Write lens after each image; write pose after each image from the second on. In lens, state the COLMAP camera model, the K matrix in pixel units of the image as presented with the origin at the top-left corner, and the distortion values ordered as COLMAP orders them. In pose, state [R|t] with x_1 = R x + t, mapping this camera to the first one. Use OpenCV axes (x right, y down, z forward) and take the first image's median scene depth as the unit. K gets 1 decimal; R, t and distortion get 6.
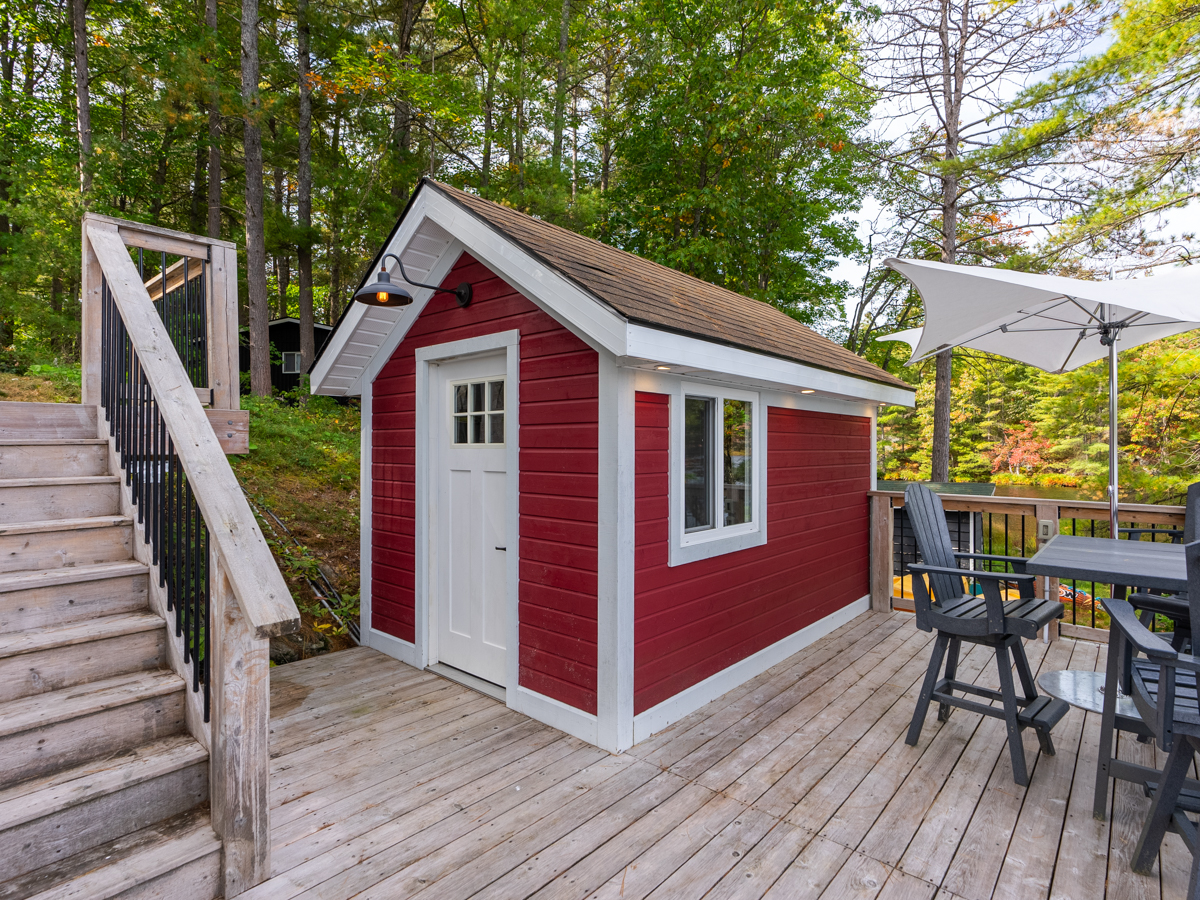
lens RADIAL K [[629.6, 0, 600.0], [0, 629.6, 450.0], [0, 0, 1]] dist [-0.001512, -0.000124]
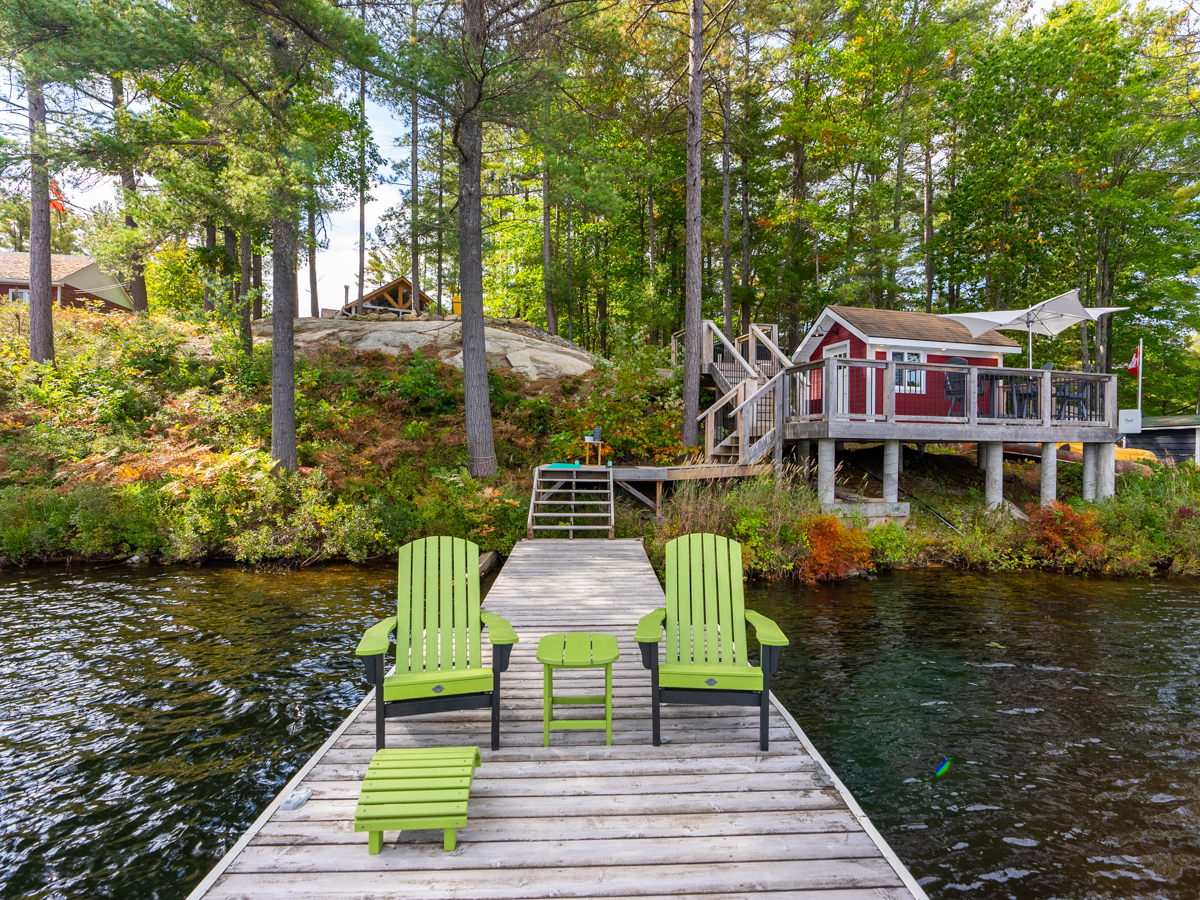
lens RADIAL K [[629.6, 0, 600.0], [0, 629.6, 450.0], [0, 0, 1]] dist [-0.001512, -0.000124]
pose [[0.856386, -0.003560, -0.516323, 0.573298], [-0.002111, 0.999944, -0.010396, 0.554854], [0.516331, 0.009993, 0.856331, -3.242311]]
